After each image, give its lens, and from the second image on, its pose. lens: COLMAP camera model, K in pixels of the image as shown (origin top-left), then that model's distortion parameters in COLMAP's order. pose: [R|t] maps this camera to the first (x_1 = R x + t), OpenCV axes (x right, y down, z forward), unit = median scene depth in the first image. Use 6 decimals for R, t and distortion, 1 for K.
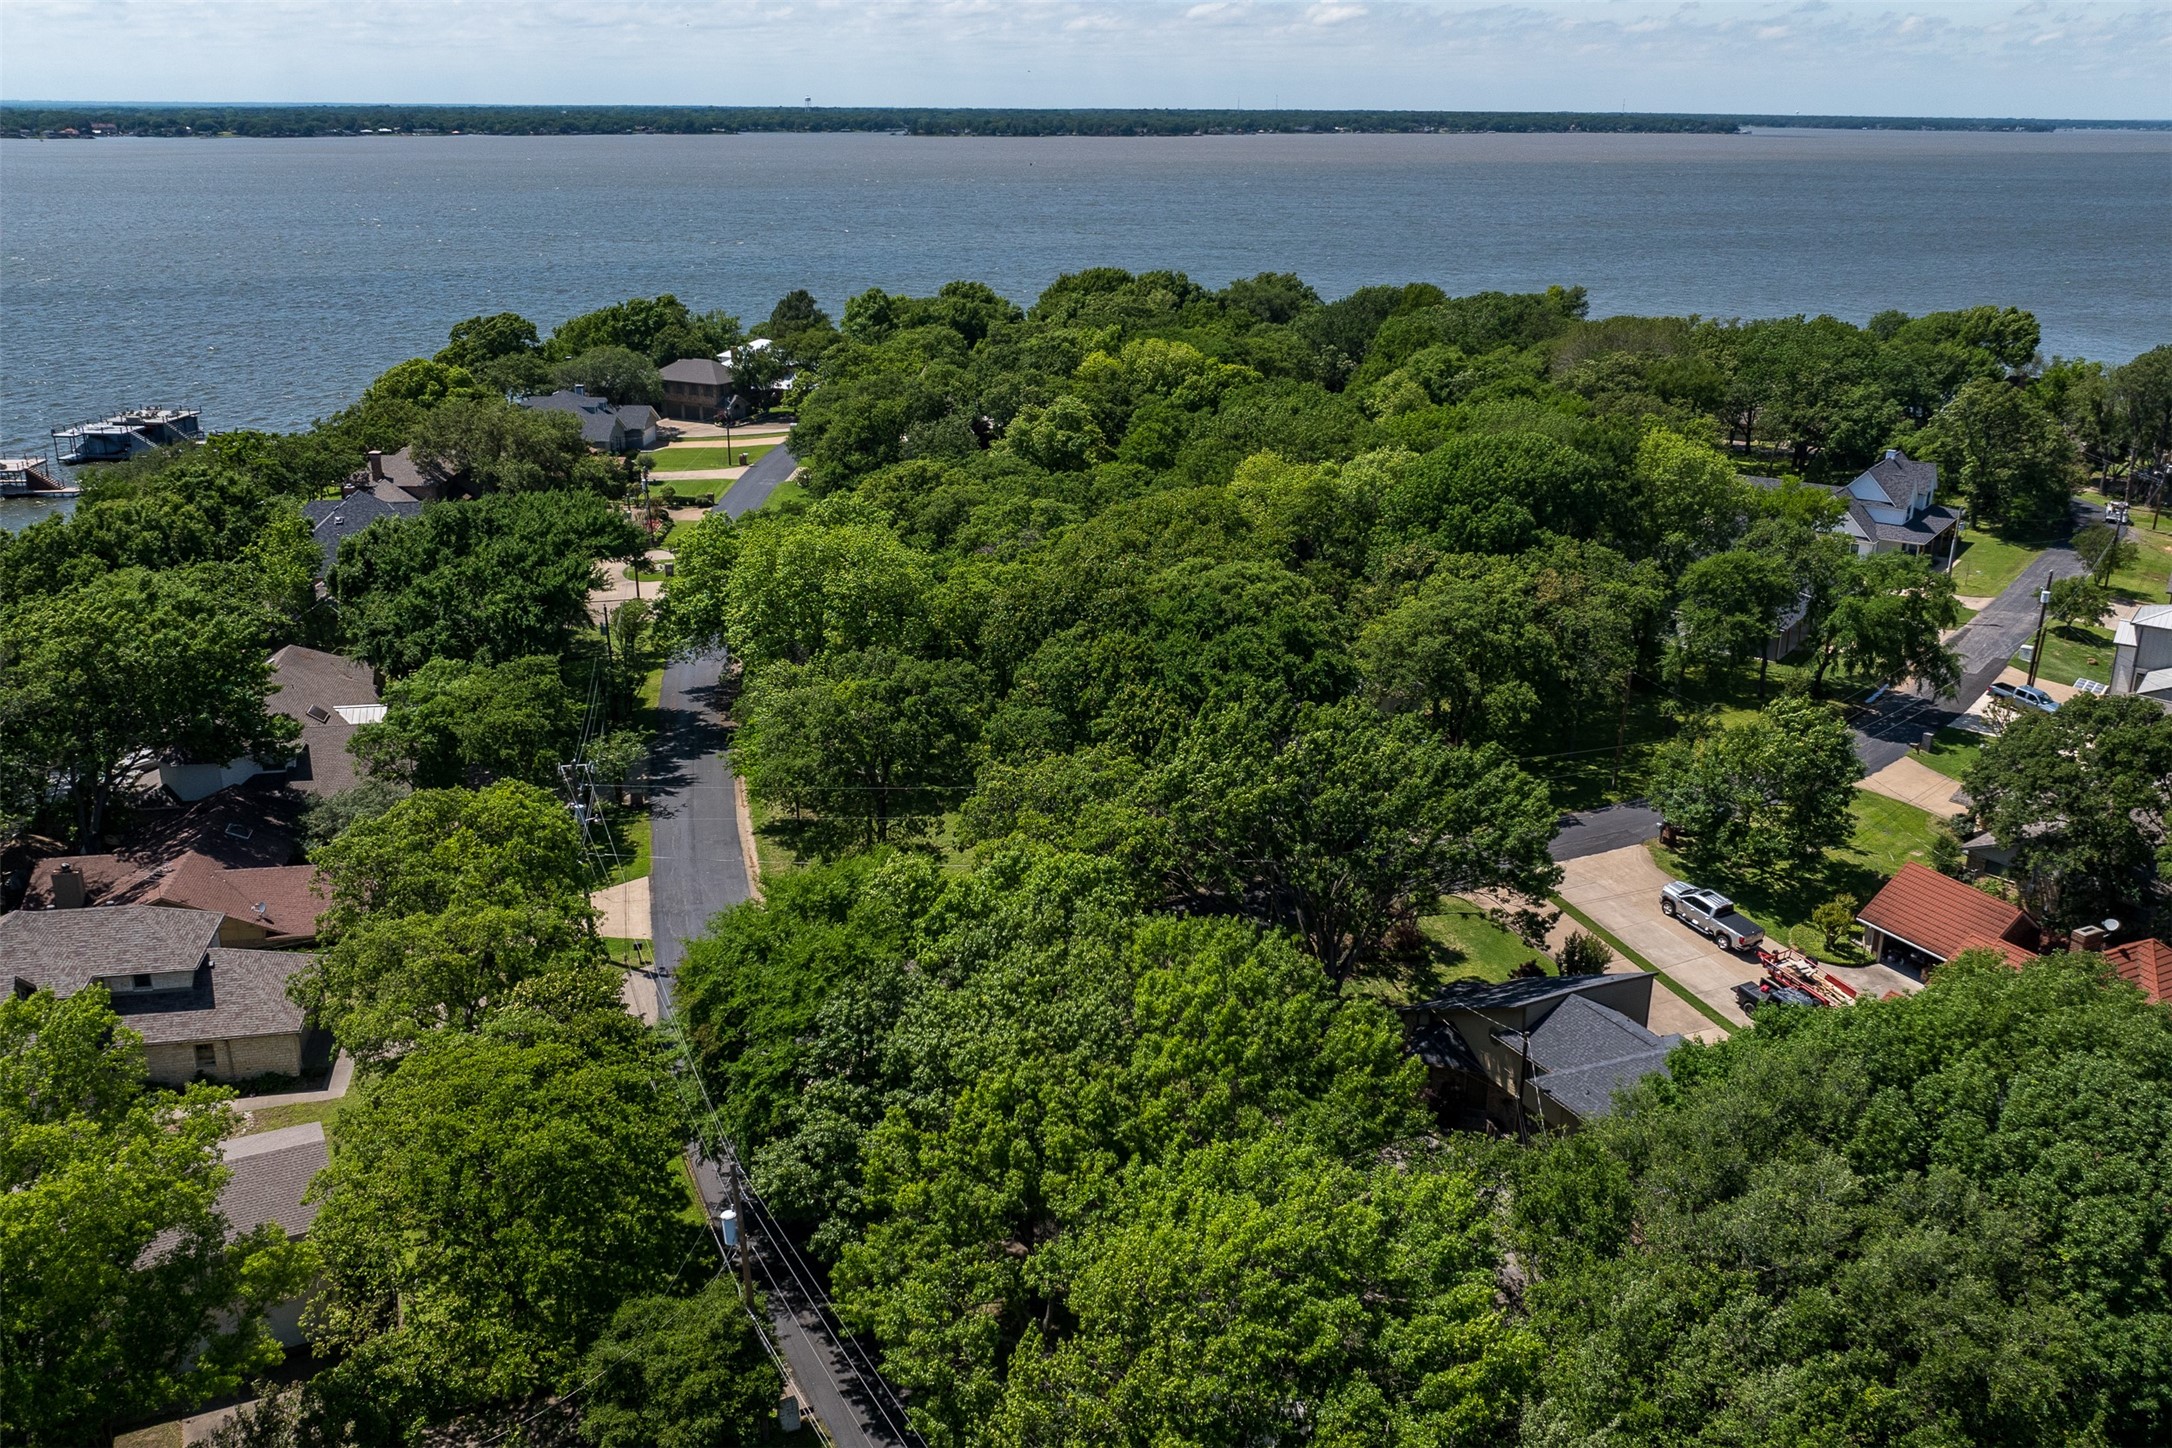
lens RADIAL K [[1794.3, 0, 1126.8], [0, 1794.3, 713.9], [0, 0, 1]] dist [-0.011096, -0.004012]
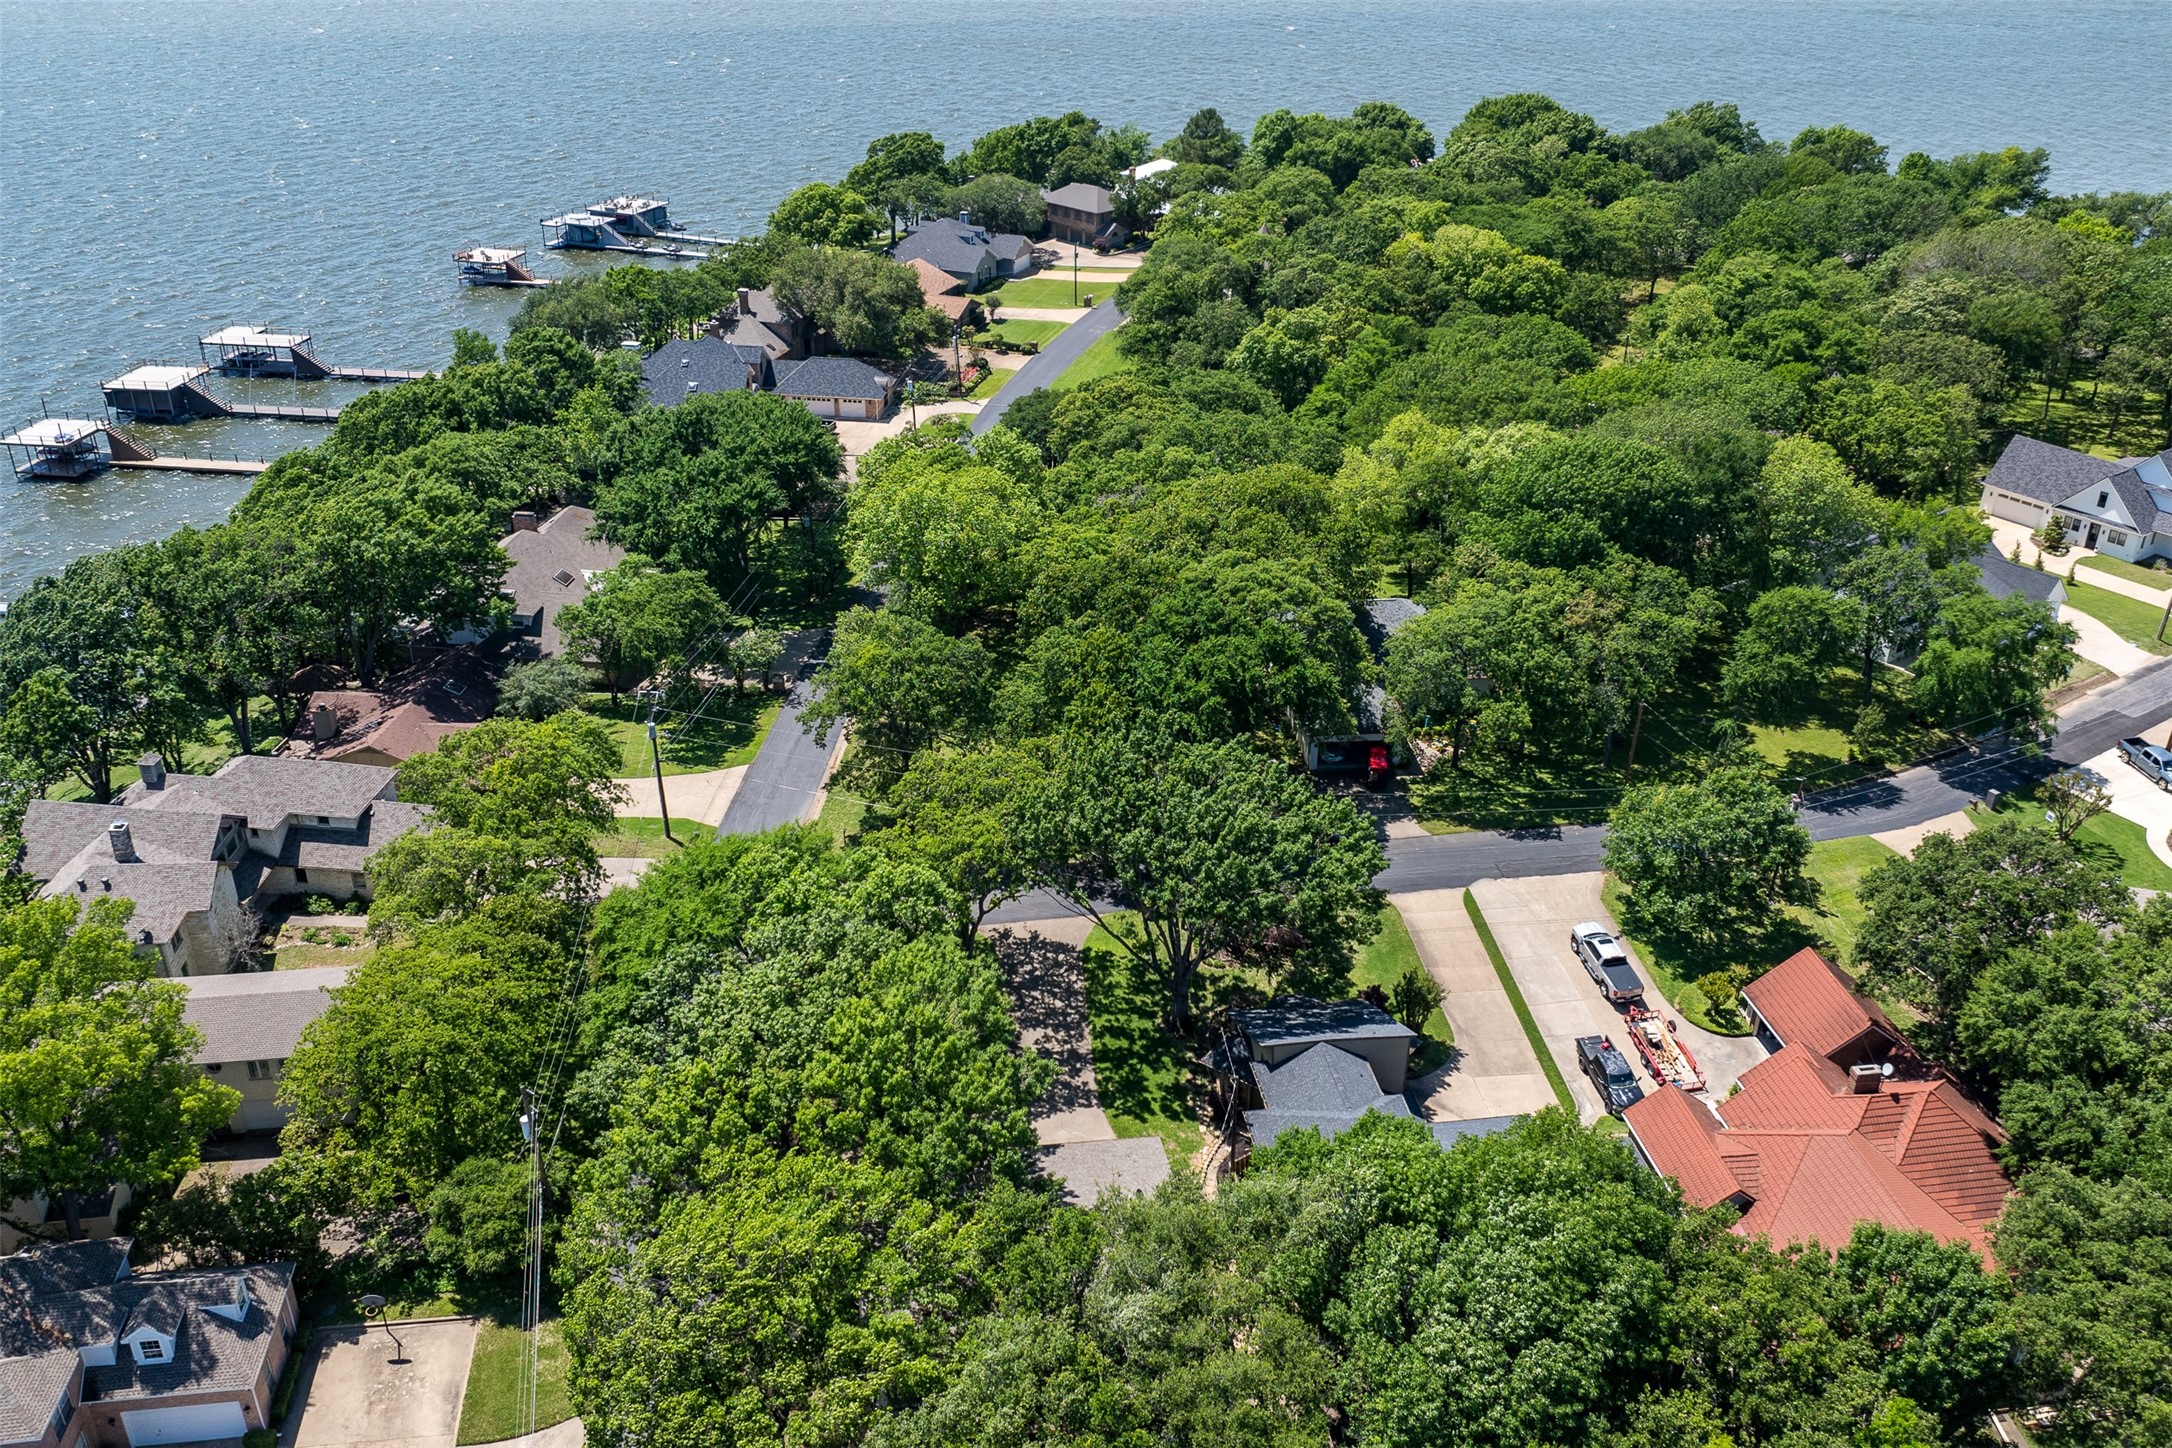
lens RADIAL K [[1746.8, 0, 1086.0], [0, 1746.8, 724.0], [0, 0, 1]] dist [0.005300, -0.002835]
pose [[0.950484, 0.148237, -0.273141, 0.125506], [-0.106884, 0.981218, 0.160584, -0.069763], [0.291815, -0.123438, 0.948476, -0.031735]]
